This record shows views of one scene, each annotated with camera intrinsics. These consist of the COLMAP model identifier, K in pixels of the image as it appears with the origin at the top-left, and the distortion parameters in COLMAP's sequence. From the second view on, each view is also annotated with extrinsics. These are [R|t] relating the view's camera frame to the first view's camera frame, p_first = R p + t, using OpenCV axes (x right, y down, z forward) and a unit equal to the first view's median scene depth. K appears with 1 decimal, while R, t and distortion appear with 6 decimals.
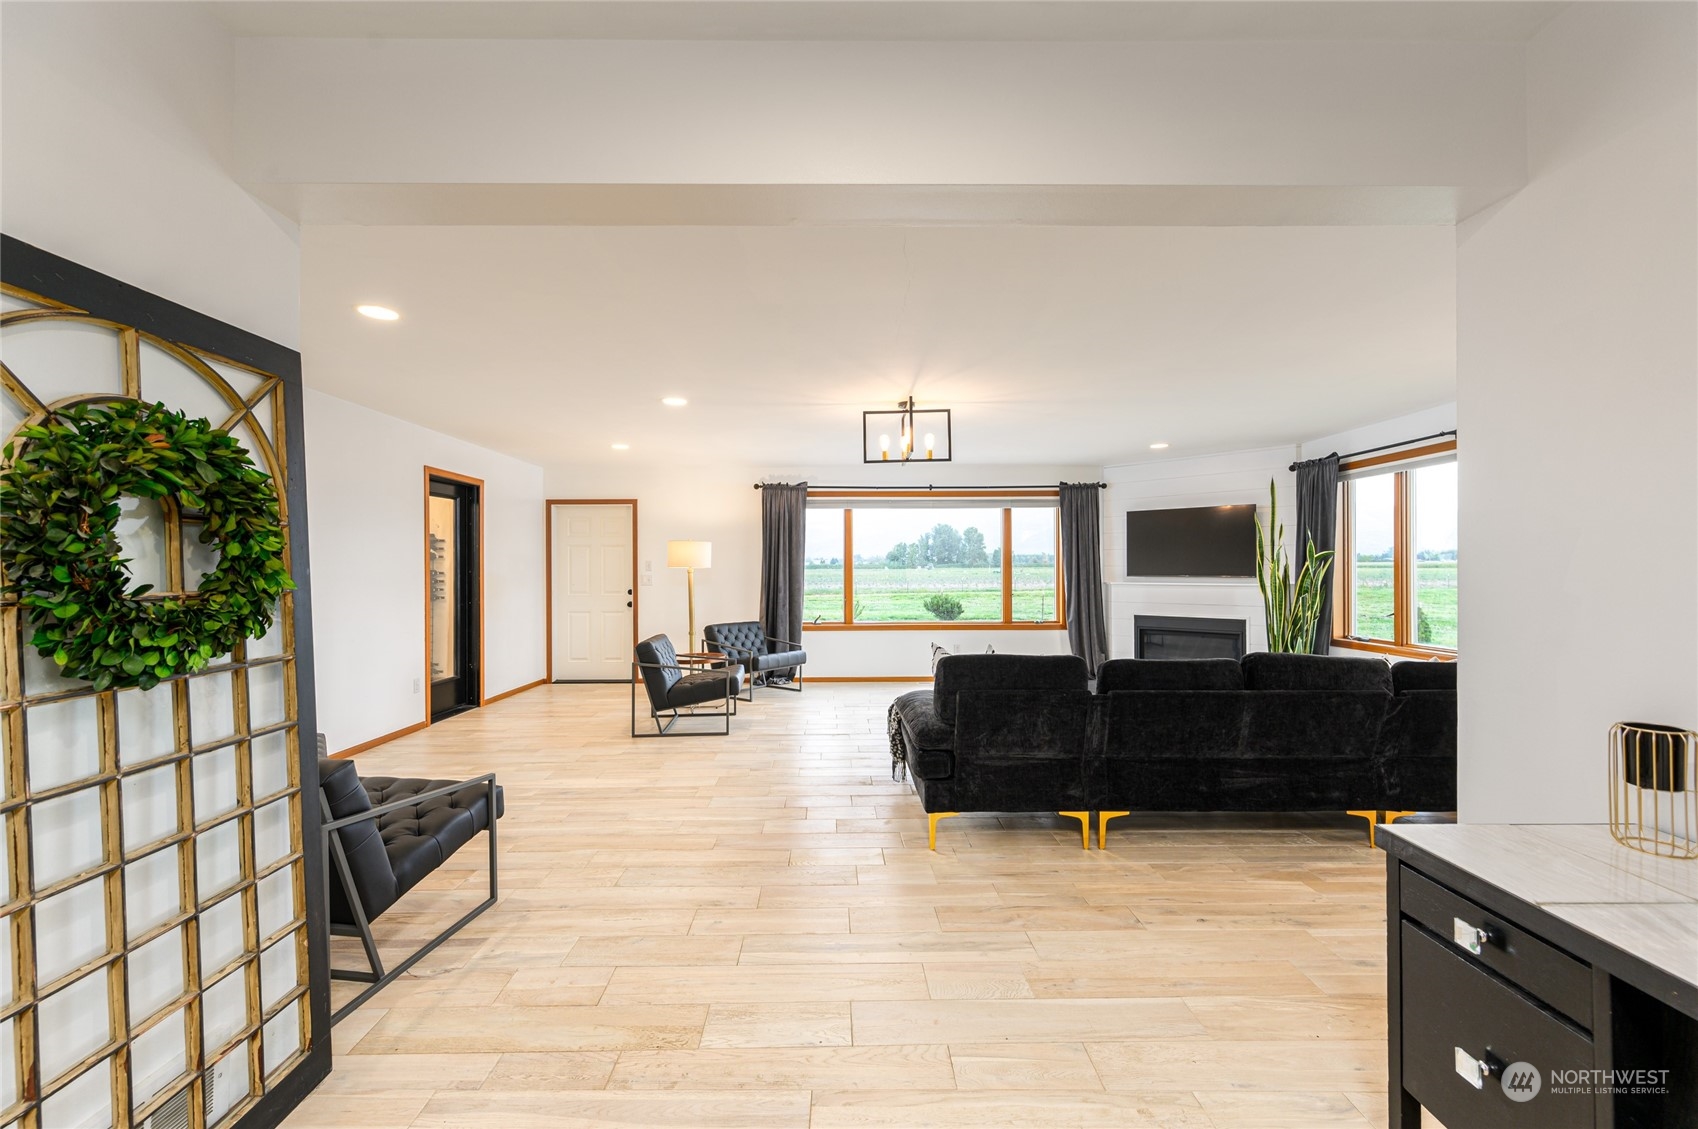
lens RADIAL K [[669.6, 0, 849.0], [0, 669.6, 564.5], [0, 0, 1]] dist [0.002272, 0.000354]
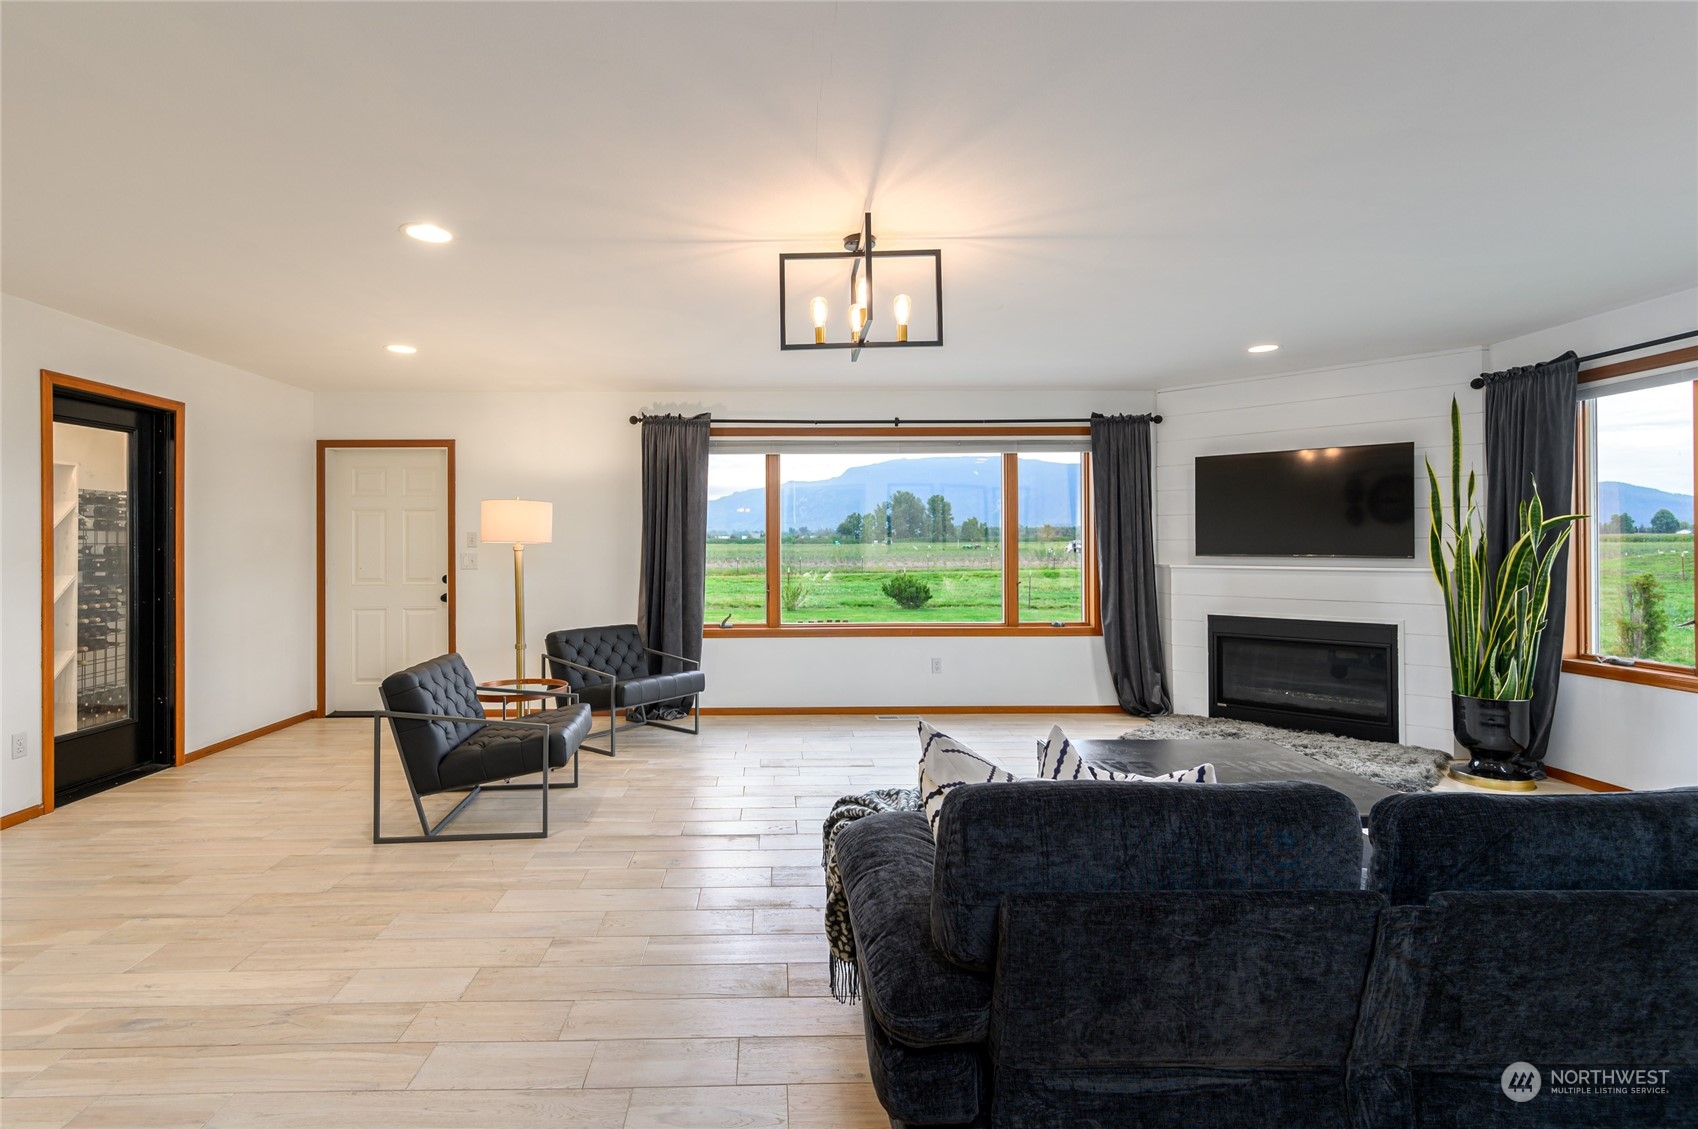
lens RADIAL K [[786.6, 0, 791.6], [0, 786.6, 536.4], [0, 0, 1]] dist [0.001557, 0.000105]
pose [[0.999998, -0.000100, -0.002129, 0.022203], [0.000094, 0.999995, -0.003025, 0.001014], [0.002130, 0.003025, 0.999993, 0.252577]]
